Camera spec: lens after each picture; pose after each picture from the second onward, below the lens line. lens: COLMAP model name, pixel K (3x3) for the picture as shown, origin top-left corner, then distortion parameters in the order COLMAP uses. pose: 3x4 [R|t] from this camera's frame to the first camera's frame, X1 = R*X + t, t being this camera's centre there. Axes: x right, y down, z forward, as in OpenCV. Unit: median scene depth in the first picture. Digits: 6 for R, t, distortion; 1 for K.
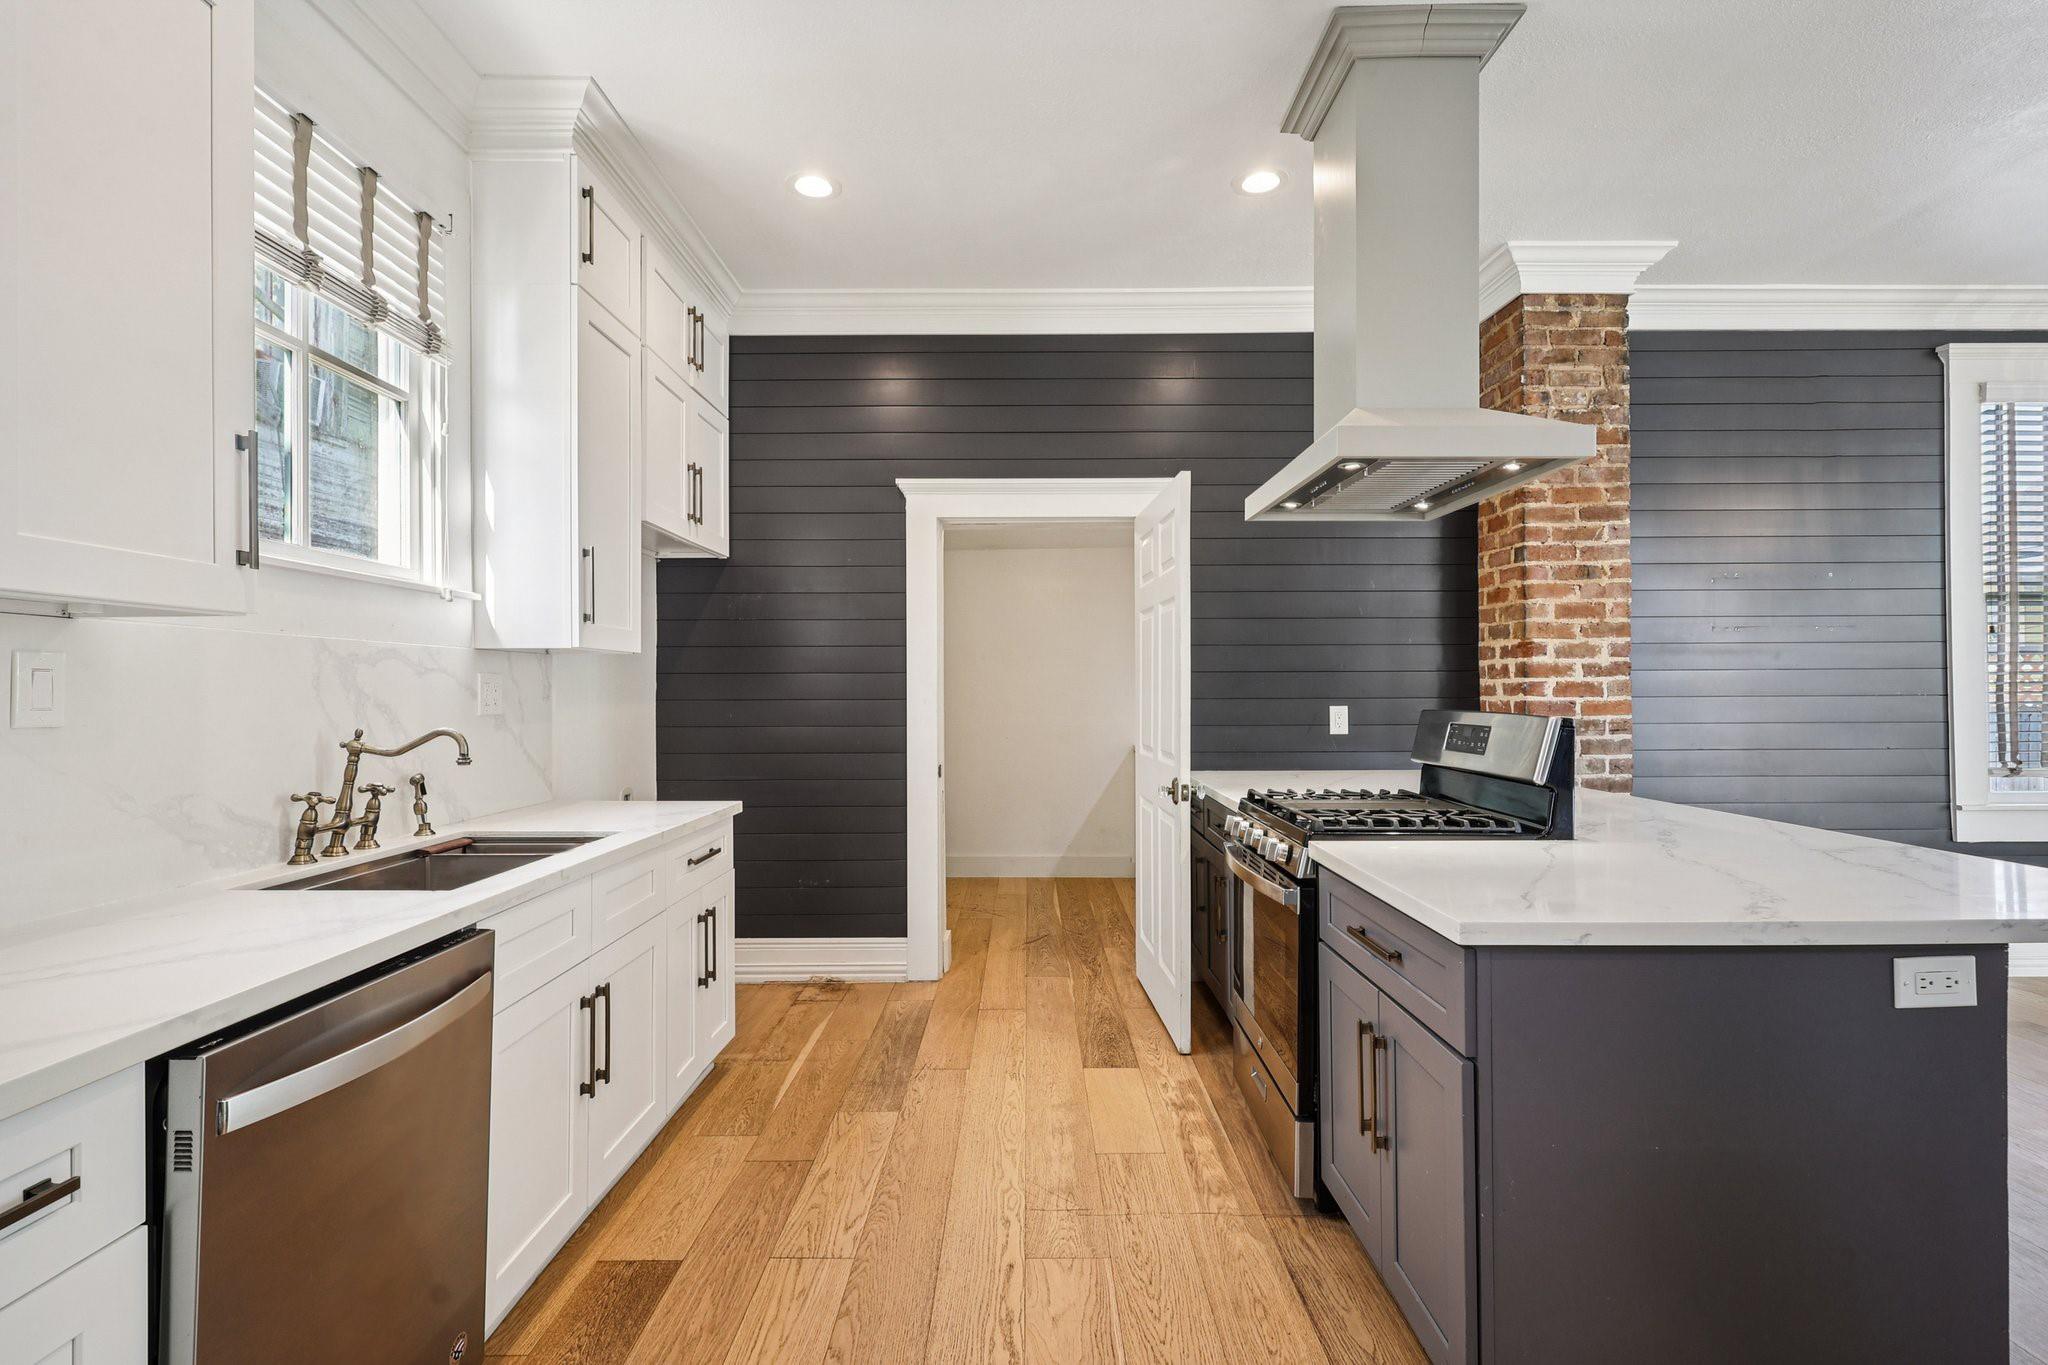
lens RADIAL K [[954.2, 0, 1021.9], [0, 954.2, 685.8], [0, 0, 1]] dist [-0.002405, 0.002248]
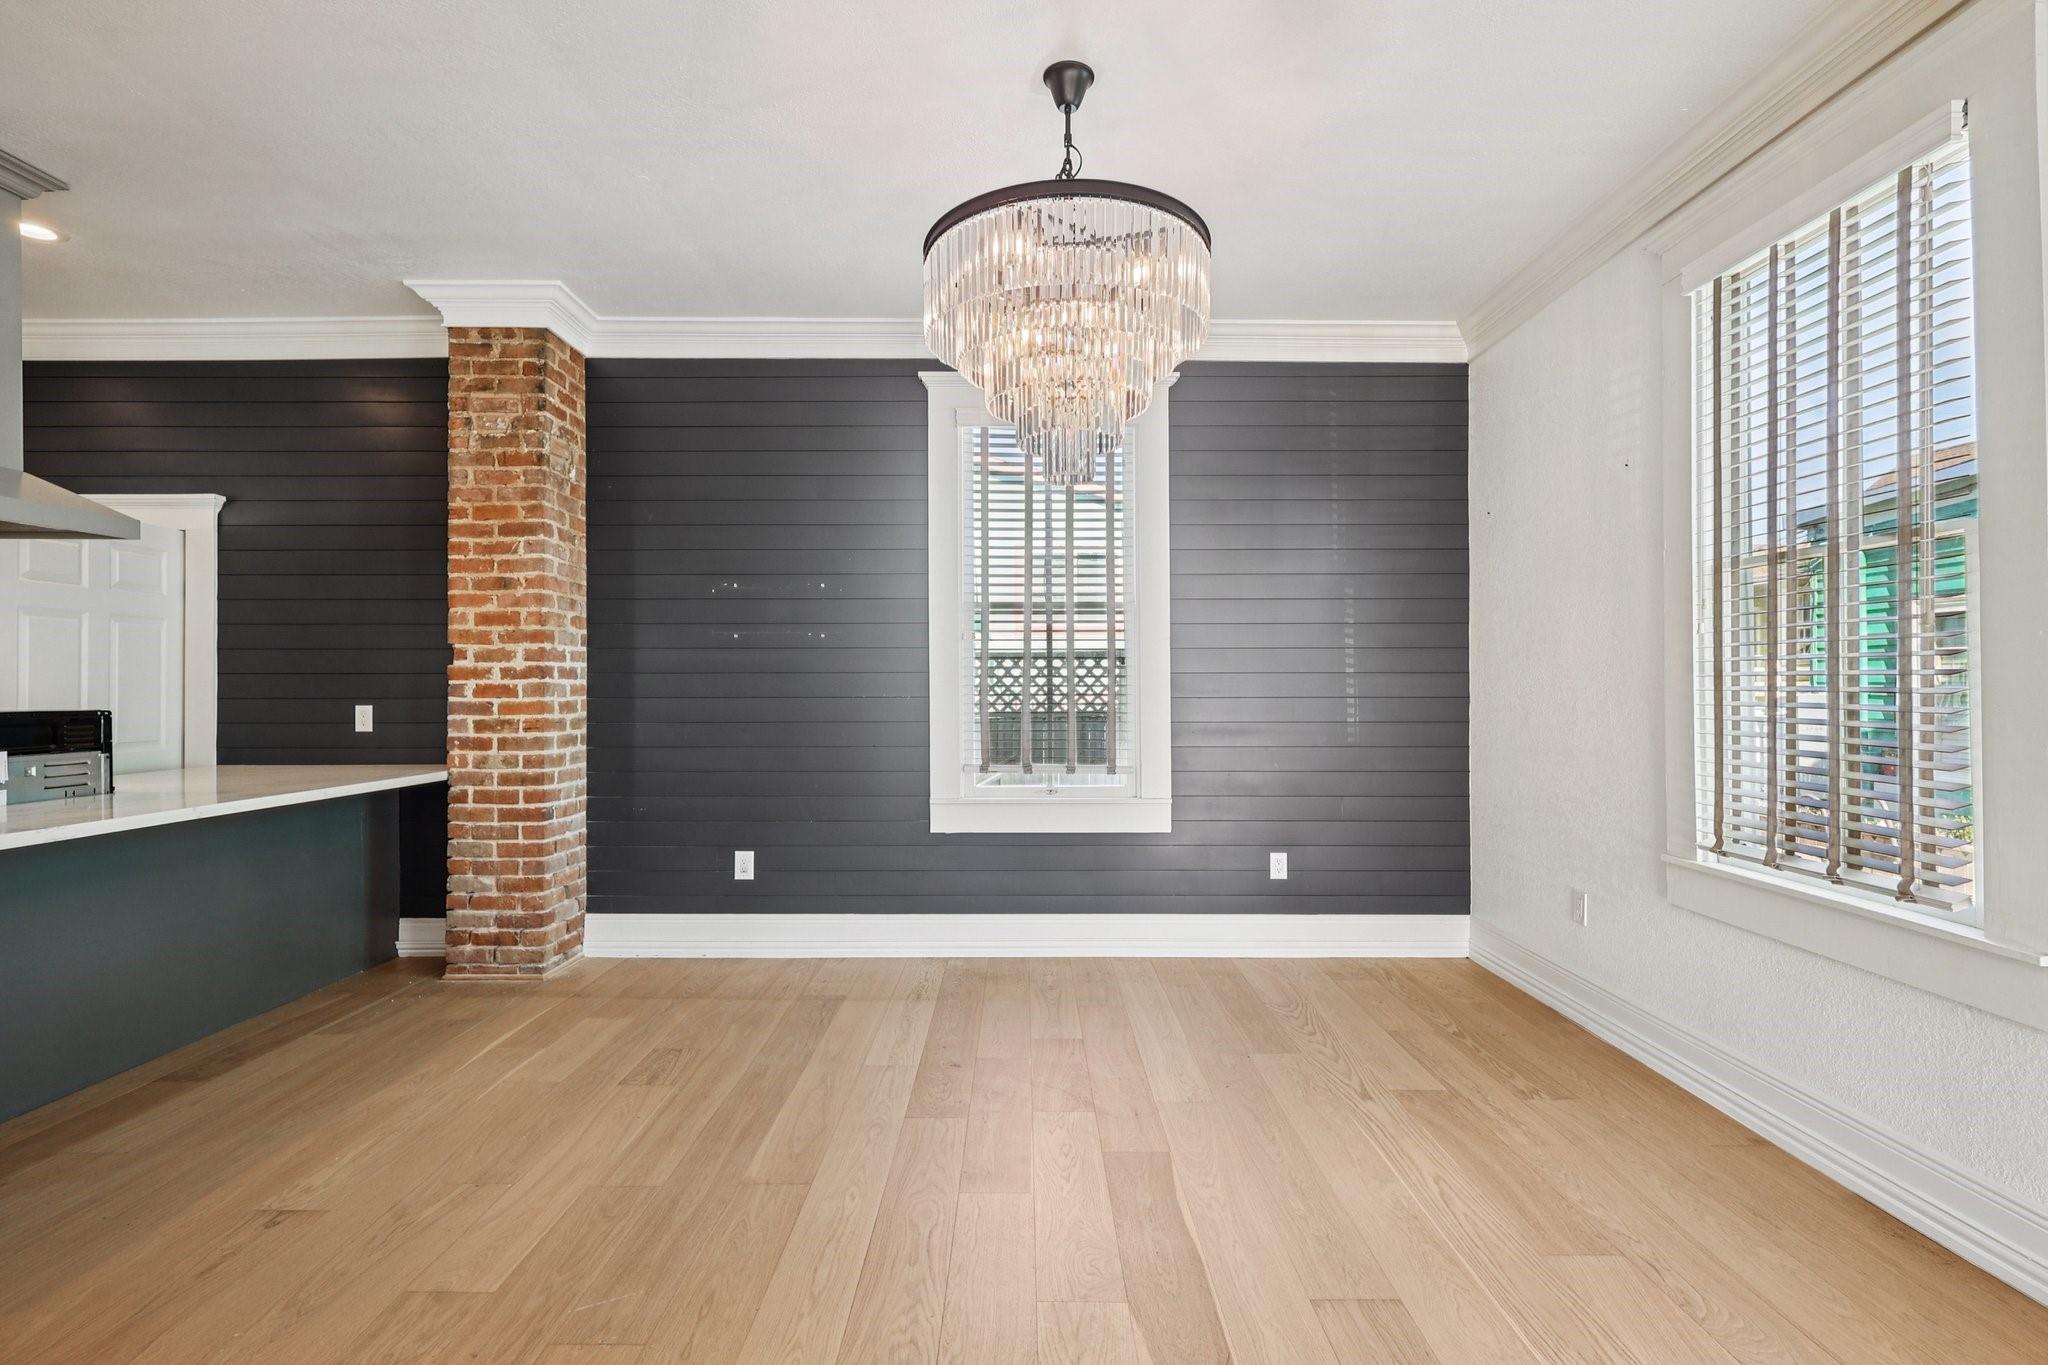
lens RADIAL K [[954.2, 0, 1022.9], [0, 954.2, 684.9], [0, 0, 1]] dist [-0.002405, 0.002248]
pose [[0.999994, 0.003154, -0.001151, 1.186873], [-0.003150, 0.999989, 0.003387, -0.008841], [0.001162, -0.003384, 0.999994, -0.088883]]
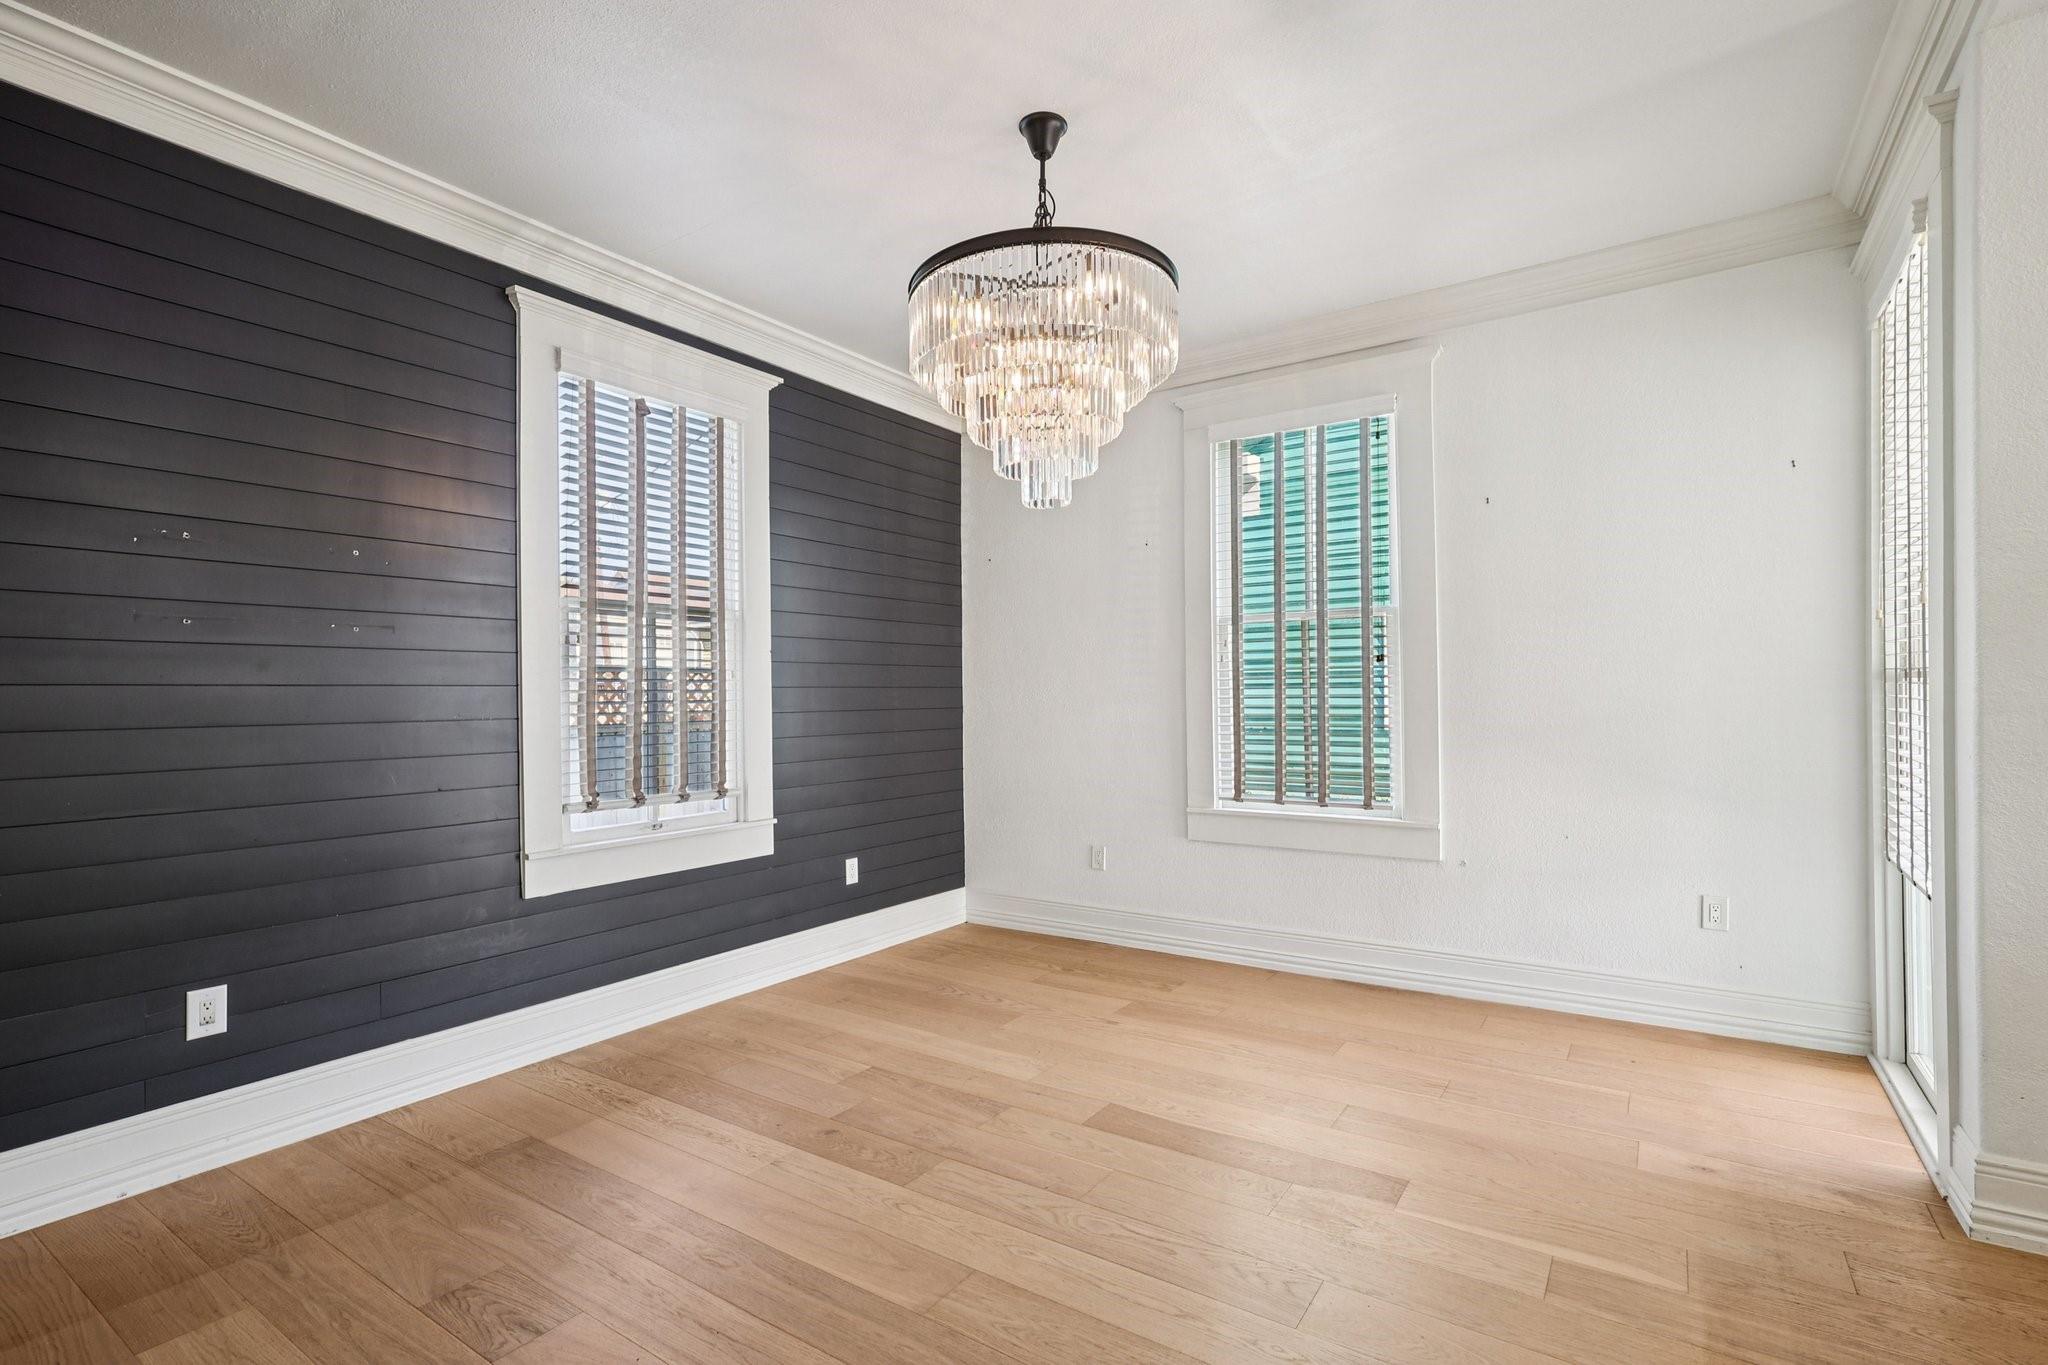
lens RADIAL K [[954.2, 0, 1019.4], [0, 954.2, 682.5], [0, 0, 1]] dist [-0.002405, 0.002248]
pose [[0.566287, 0.009574, 0.824153, 0.596600], [0.005240, 0.999871, -0.015215, -0.006689], [-0.824192, 0.012935, 0.566163, 0.208199]]
